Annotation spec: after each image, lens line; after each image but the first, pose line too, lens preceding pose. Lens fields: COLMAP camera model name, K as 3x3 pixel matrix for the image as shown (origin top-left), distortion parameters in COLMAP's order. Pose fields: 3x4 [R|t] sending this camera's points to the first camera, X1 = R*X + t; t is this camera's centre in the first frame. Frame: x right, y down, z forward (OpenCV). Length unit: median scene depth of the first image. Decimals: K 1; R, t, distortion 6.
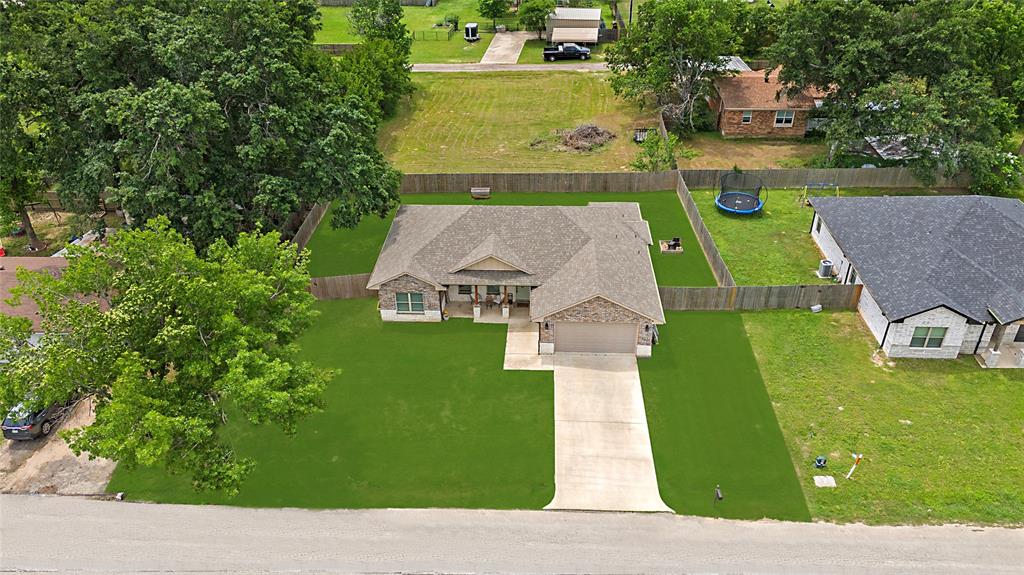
lens RADIAL K [[748.4, 0, 513.1], [0, 748.4, 284.0], [0, 0, 1]] dist [0.062856, -0.077422]
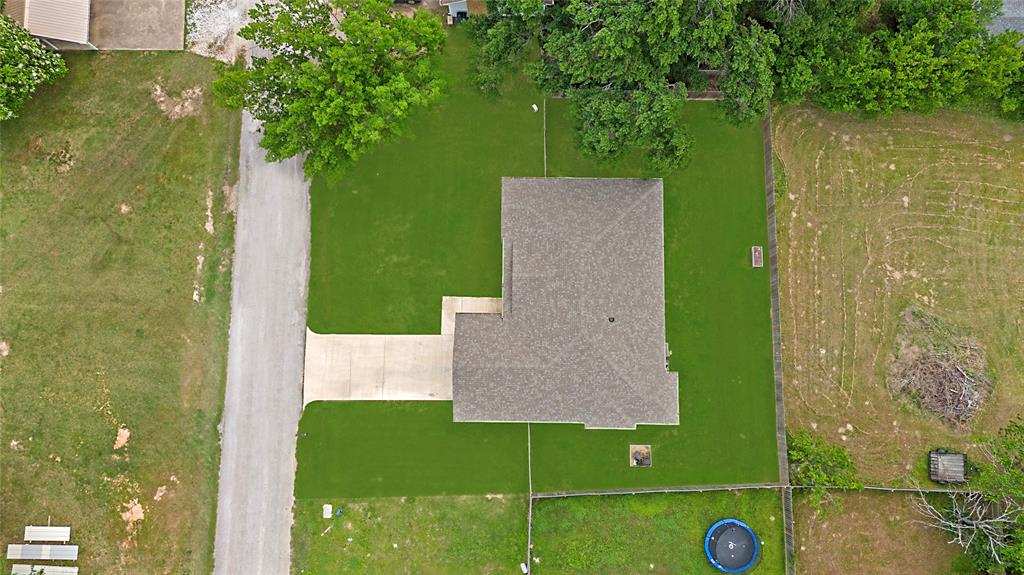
lens RADIAL K [[748.4, 0, 513.1], [0, 748.4, 284.0], [0, 0, 1]] dist [0.062856, -0.077422]
pose [[0.034935, 0.990885, -0.130105, 0.128361], [-0.522718, 0.129074, 0.842678, -0.965331], [0.851790, 0.038569, 0.522462, 0.384806]]
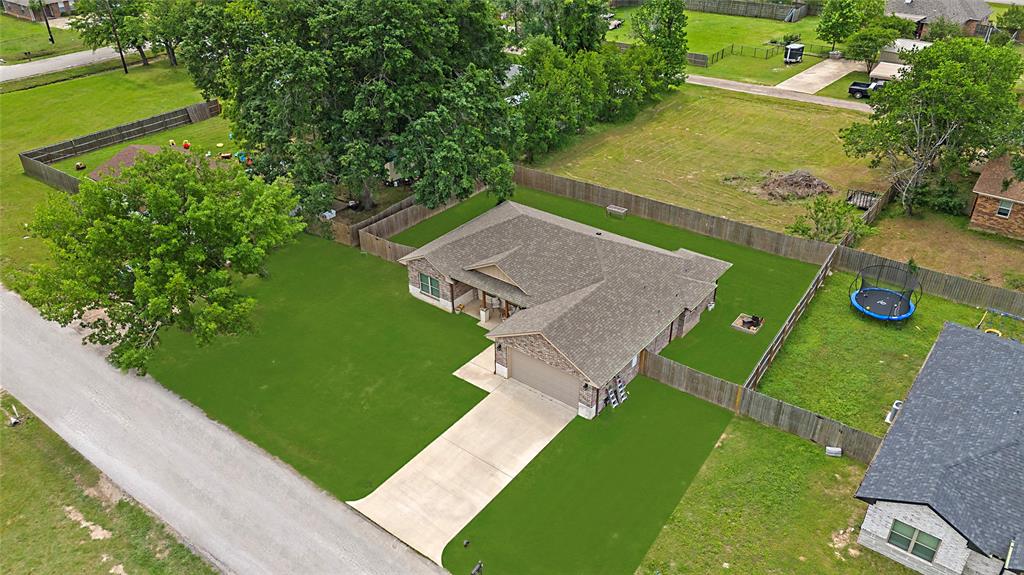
lens RADIAL K [[748.4, 0, 513.1], [0, 748.4, 284.0], [0, 0, 1]] dist [0.062856, -0.077422]
pose [[0.817326, 0.297992, -0.493131, 0.466264], [-0.298928, 0.950982, 0.079215, -0.094386], [0.492565, 0.082666, 0.866341, 0.150741]]
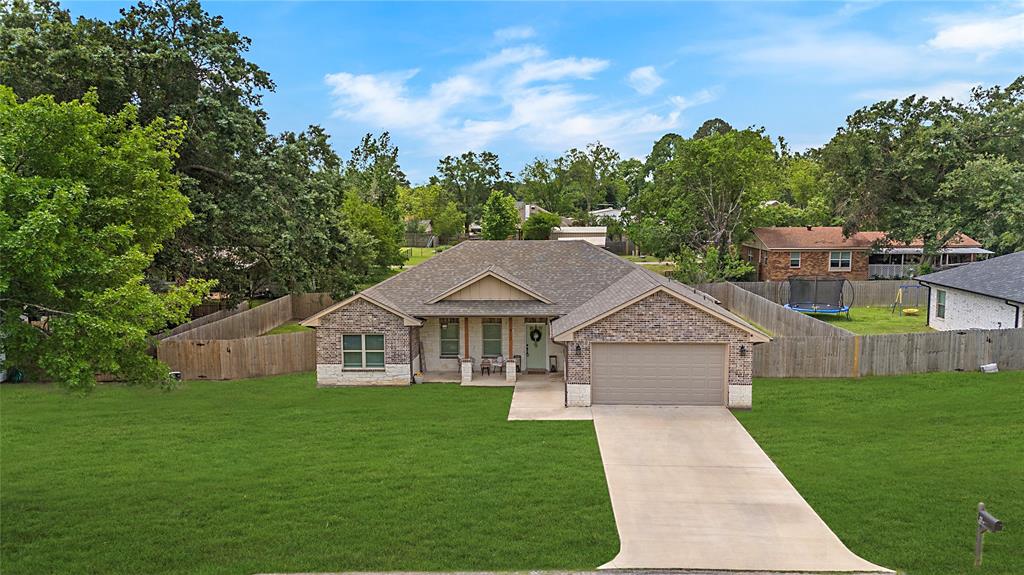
lens RADIAL K [[748.4, 0, 513.1], [0, 748.4, 284.0], [0, 0, 1]] dist [0.062856, -0.077422]
pose [[0.999997, 0.002217, 0.000693, -0.008560], [-0.001717, 0.906452, -0.422304, 0.244057], [-0.001564, 0.422302, 0.906454, 0.379801]]
